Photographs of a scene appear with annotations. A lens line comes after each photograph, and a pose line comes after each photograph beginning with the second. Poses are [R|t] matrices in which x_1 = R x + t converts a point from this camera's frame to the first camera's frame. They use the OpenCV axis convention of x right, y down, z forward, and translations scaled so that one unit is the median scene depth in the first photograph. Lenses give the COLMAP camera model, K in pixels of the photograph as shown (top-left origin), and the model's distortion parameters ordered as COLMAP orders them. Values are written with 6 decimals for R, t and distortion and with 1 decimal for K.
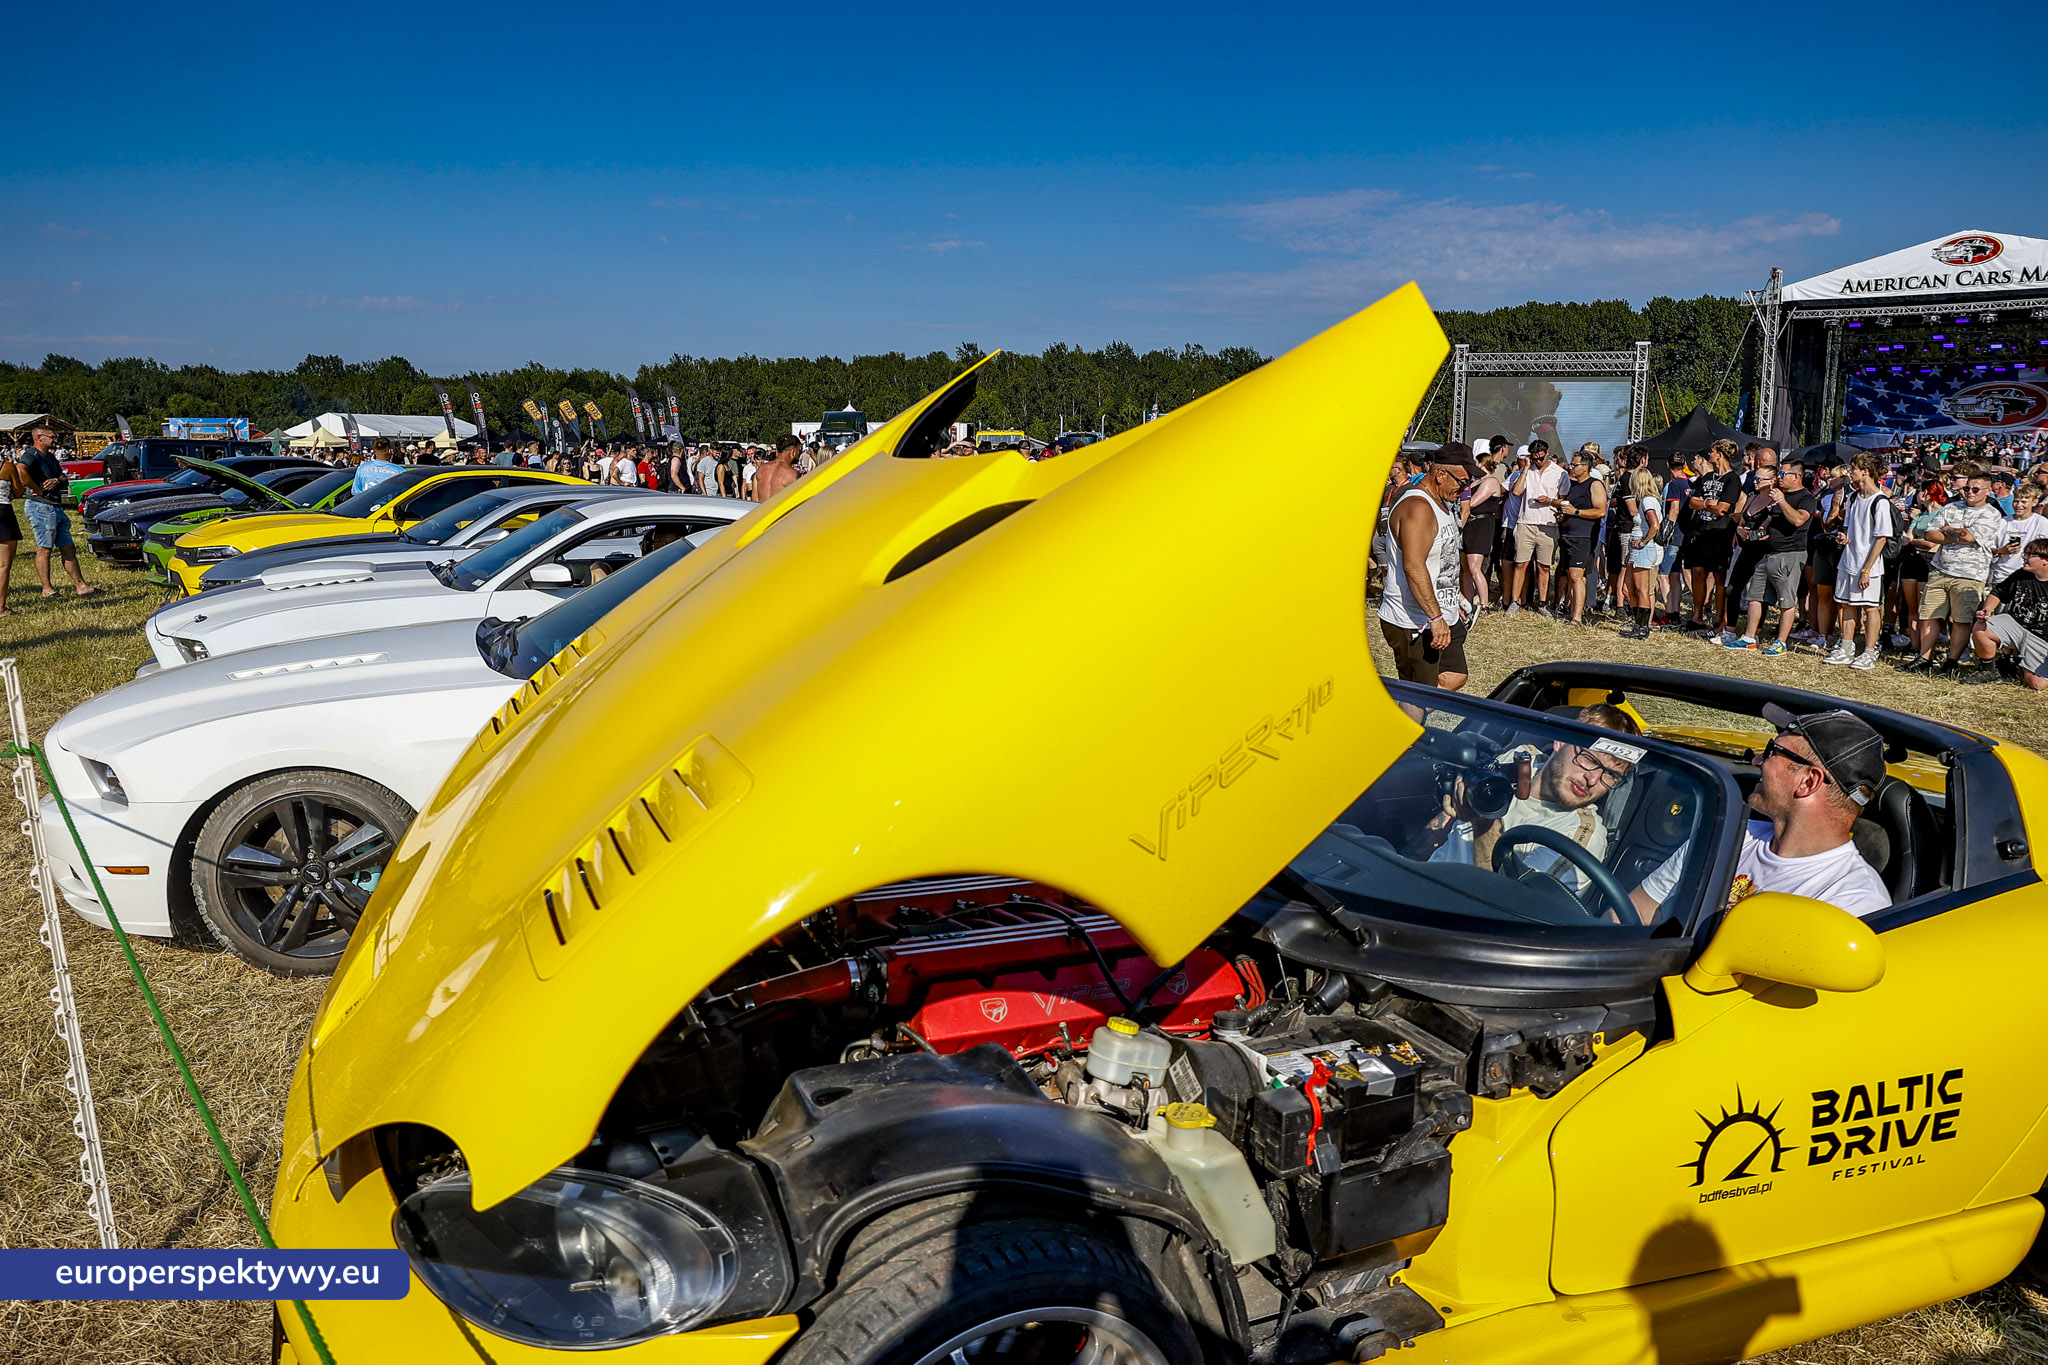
lens RADIAL K [[1381.8, 0, 1013.4], [0, 1381.8, 676.7], [0, 0, 1]] dist [-0.119880, 0.081344]
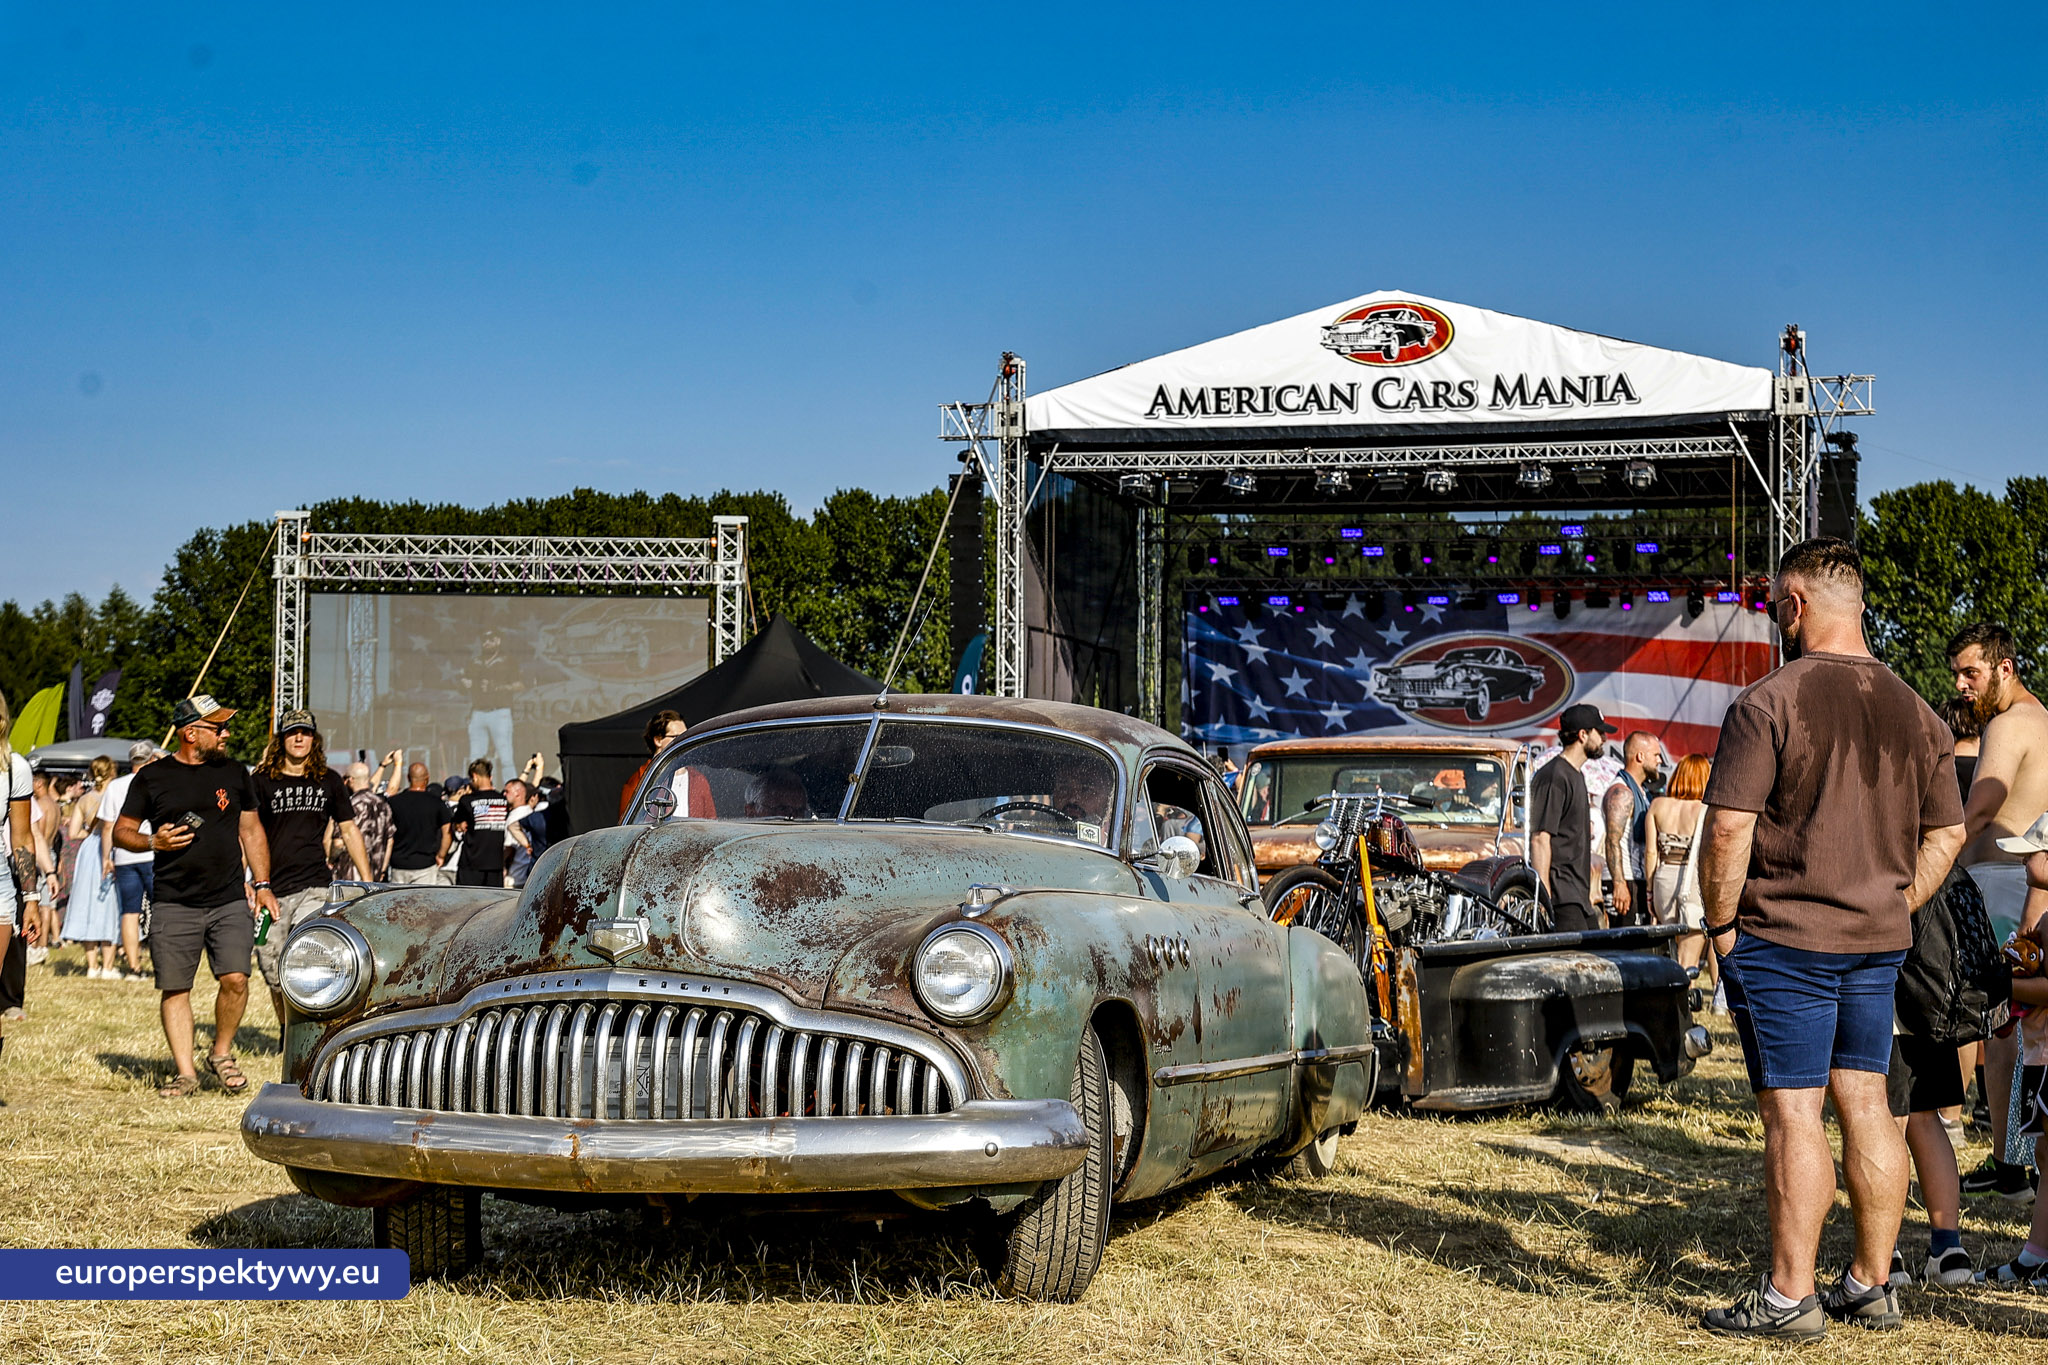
lens RADIAL K [[3029.6, 0, 1025.0], [0, 3029.6, 633.6], [0, 0, 1]] dist [0.111690, -0.228307]
pose [[0.886085, 0.035297, 0.462176, 0.117264], [0.067942, 0.976437, -0.204831, -0.016305], [-0.458515, 0.212899, 0.862808, 0.158672]]
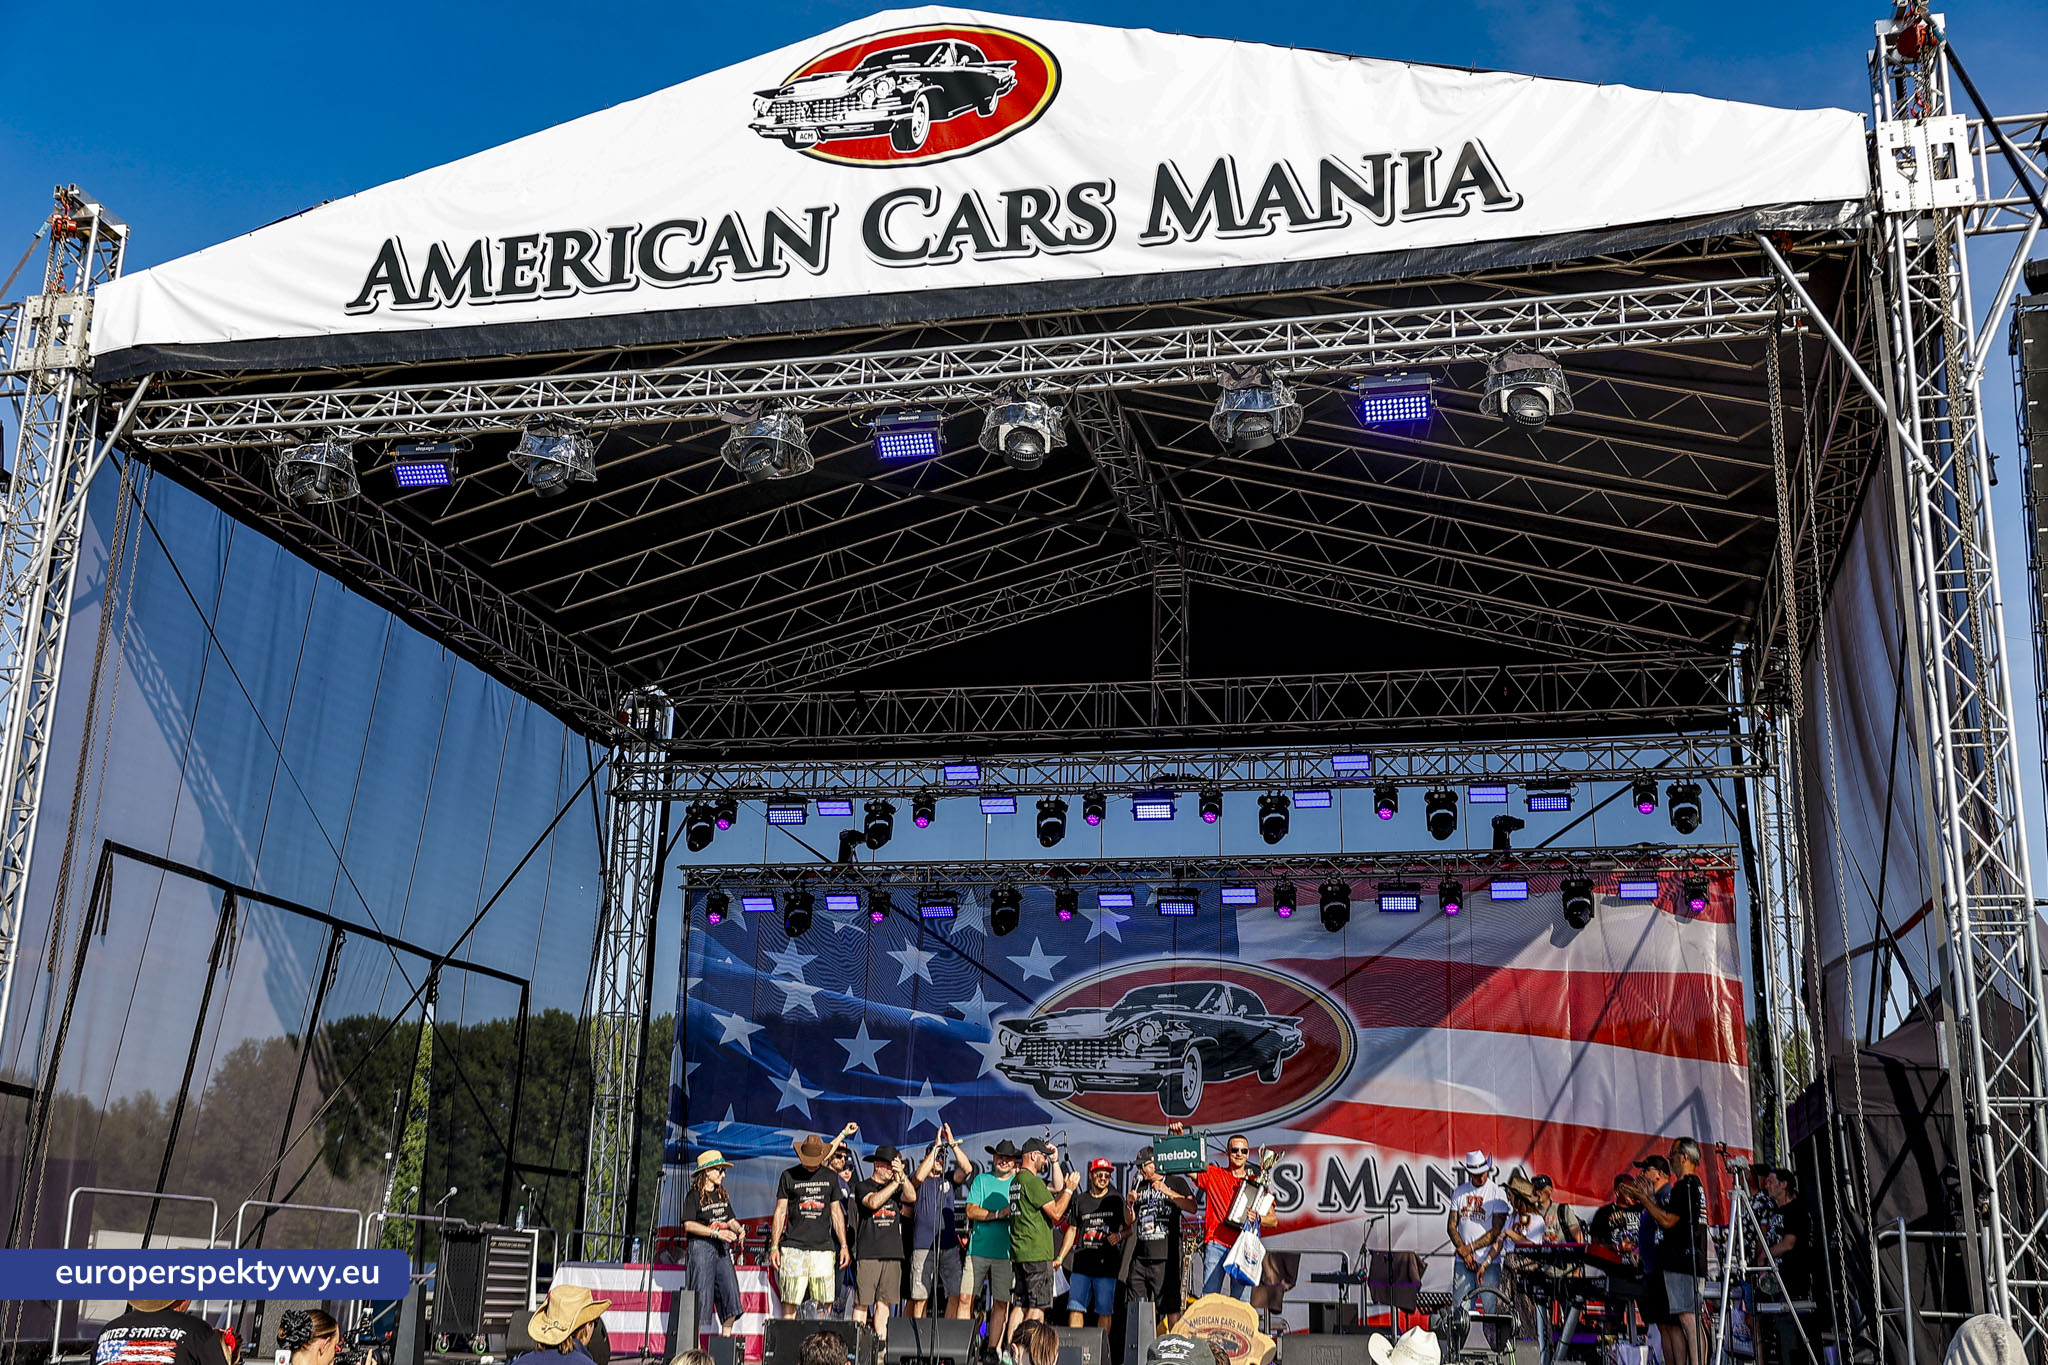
lens RADIAL K [[2213.2, 0, 986.5], [0, 2213.2, 683.5], [0, 0, 1]] dist [0.005116, 0.004446]
pose [[0.875454, 0.150002, 0.459434, 0.511472], [0.053841, 0.914429, -0.401149, -0.102105], [-0.480293, 0.375924, 0.792464, 0.662826]]
